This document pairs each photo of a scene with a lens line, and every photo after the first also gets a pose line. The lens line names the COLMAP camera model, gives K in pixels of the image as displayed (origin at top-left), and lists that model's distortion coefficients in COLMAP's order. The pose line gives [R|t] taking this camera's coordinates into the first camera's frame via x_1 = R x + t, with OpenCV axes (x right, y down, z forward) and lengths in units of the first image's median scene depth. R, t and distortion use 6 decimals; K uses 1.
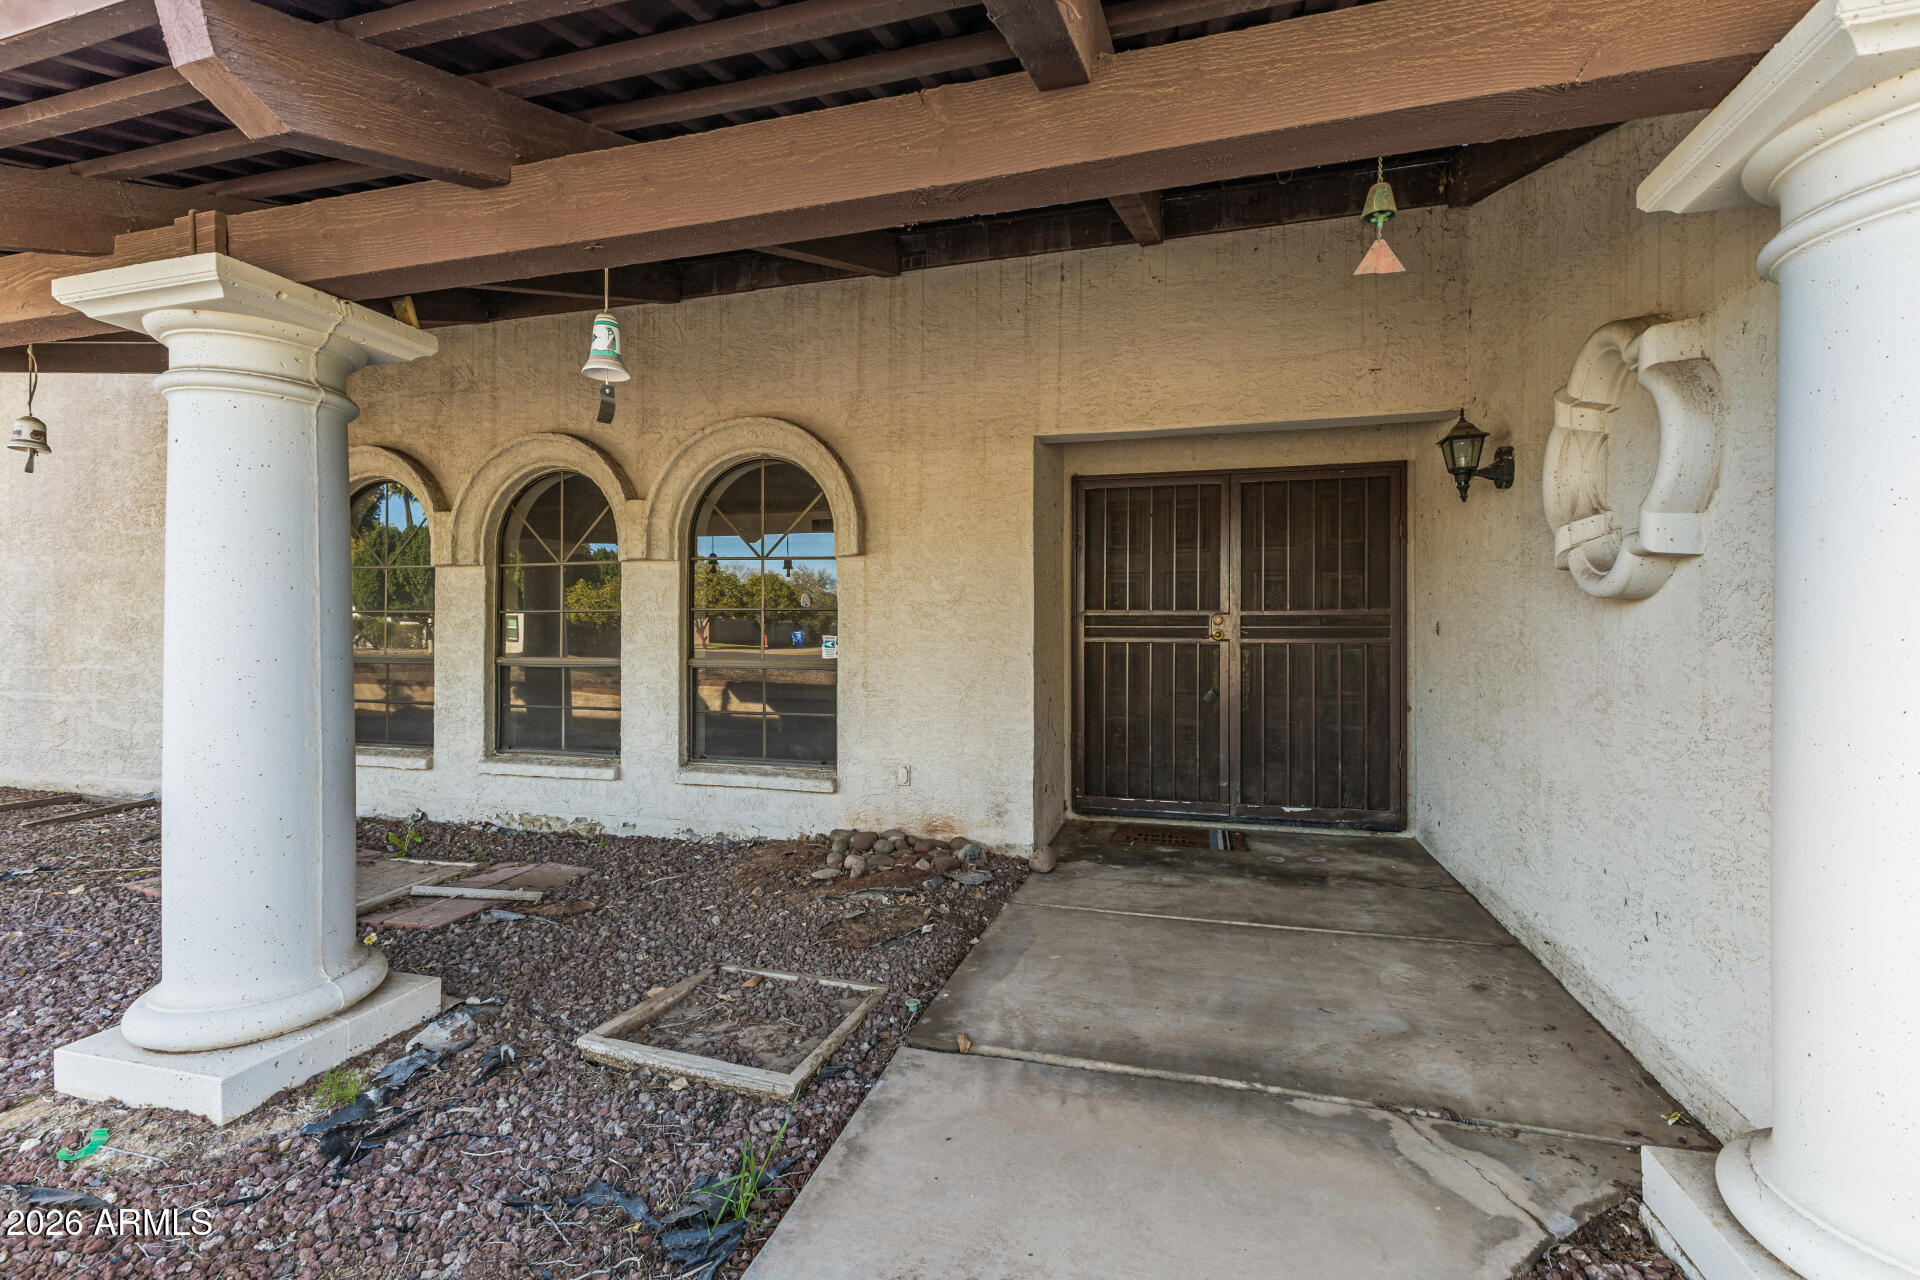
lens RADIAL K [[823.3, 0, 965.1], [0, 823.3, 631.2], [0, 0, 1]] dist [0.010631, -0.002132]
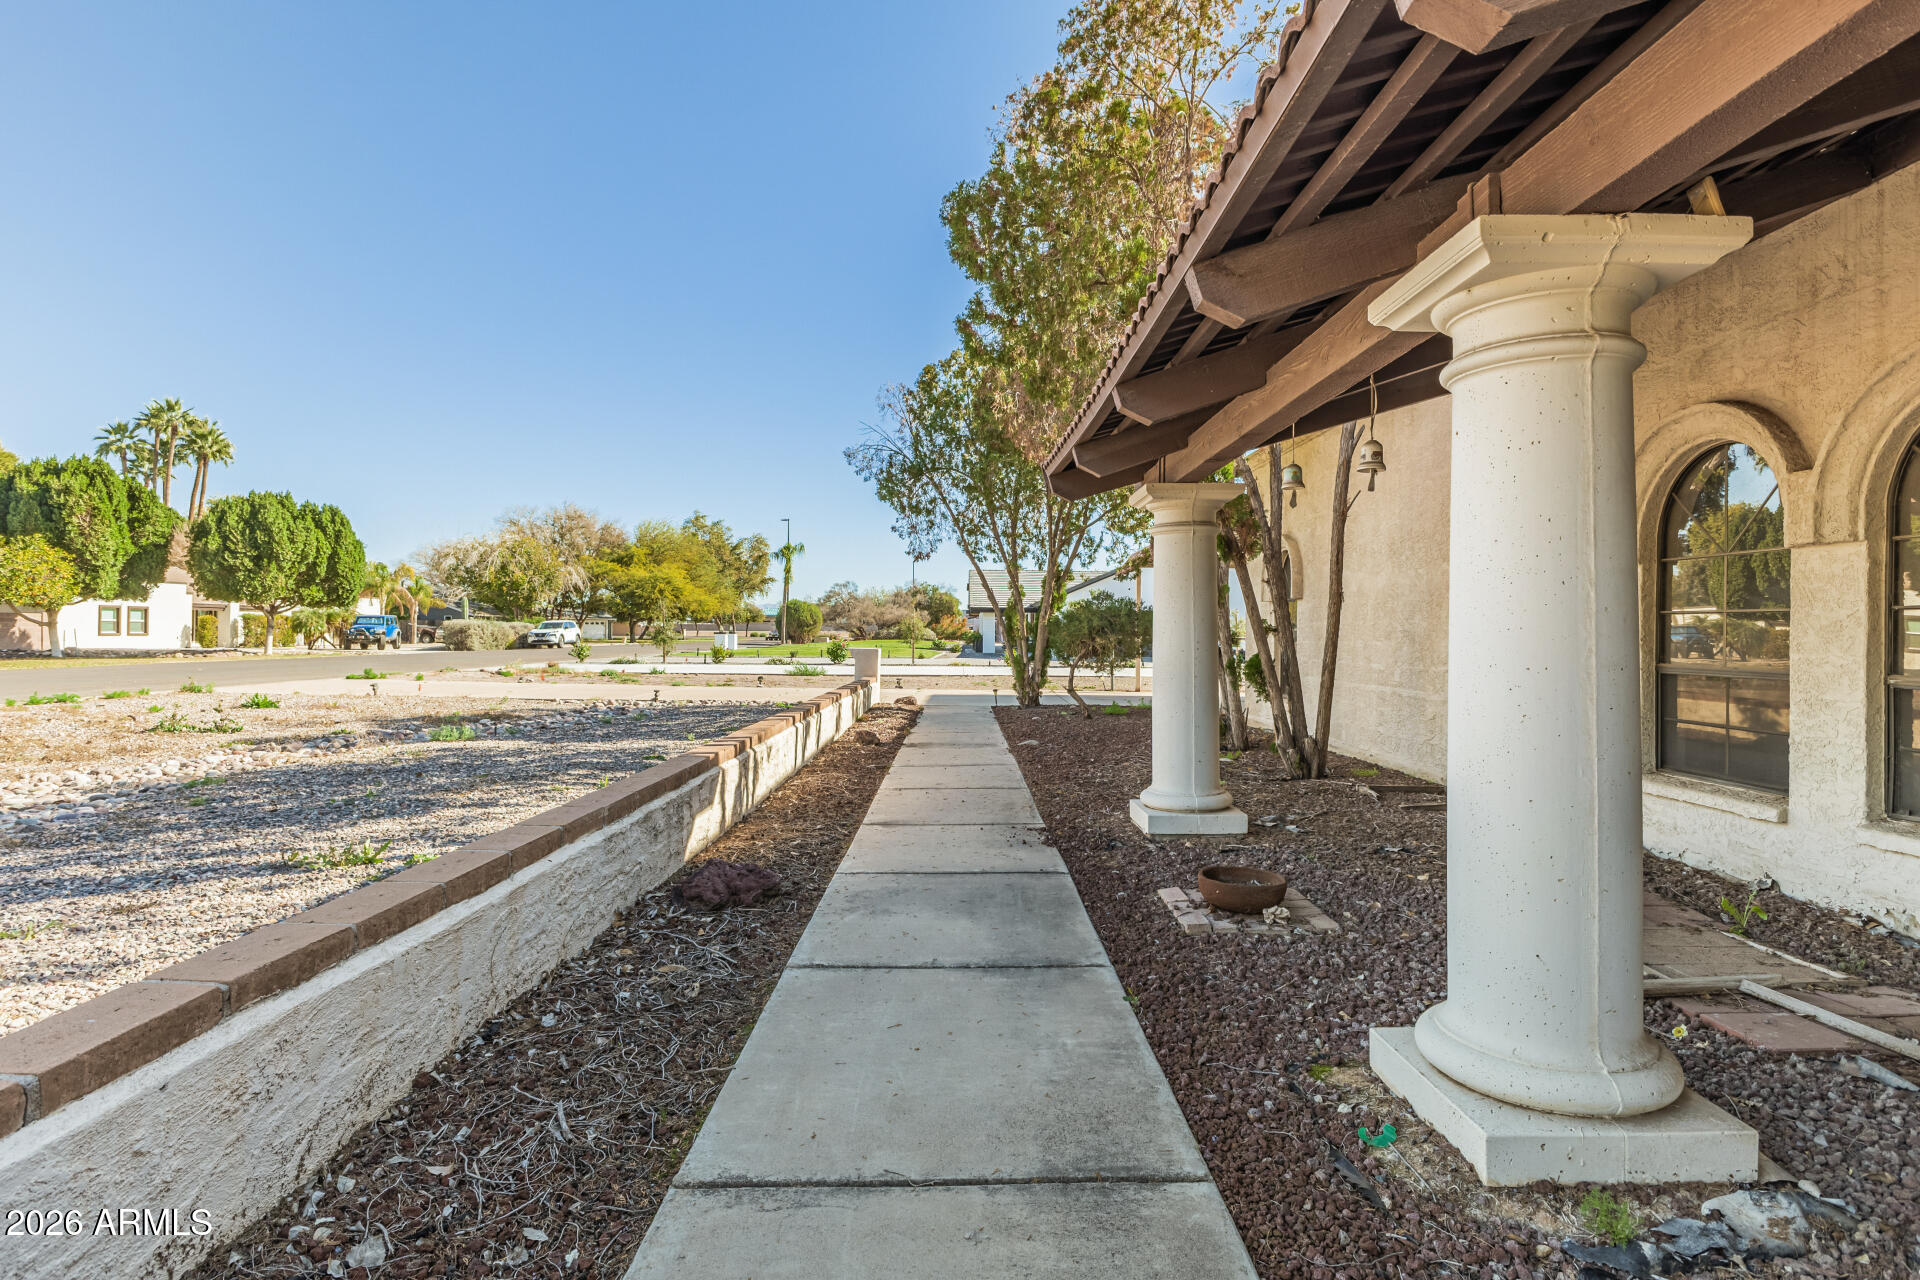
lens RADIAL K [[977.5, 0, 962.0], [0, 977.5, 629.0], [0, 0, 1]] dist [-0.007132, -0.003195]
pose [[0.271227, -0.005717, -0.962499, -0.027524], [-0.002554, 0.999975, -0.006659, 0.002289], [0.962512, 0.004264, 0.271205, 0.129165]]
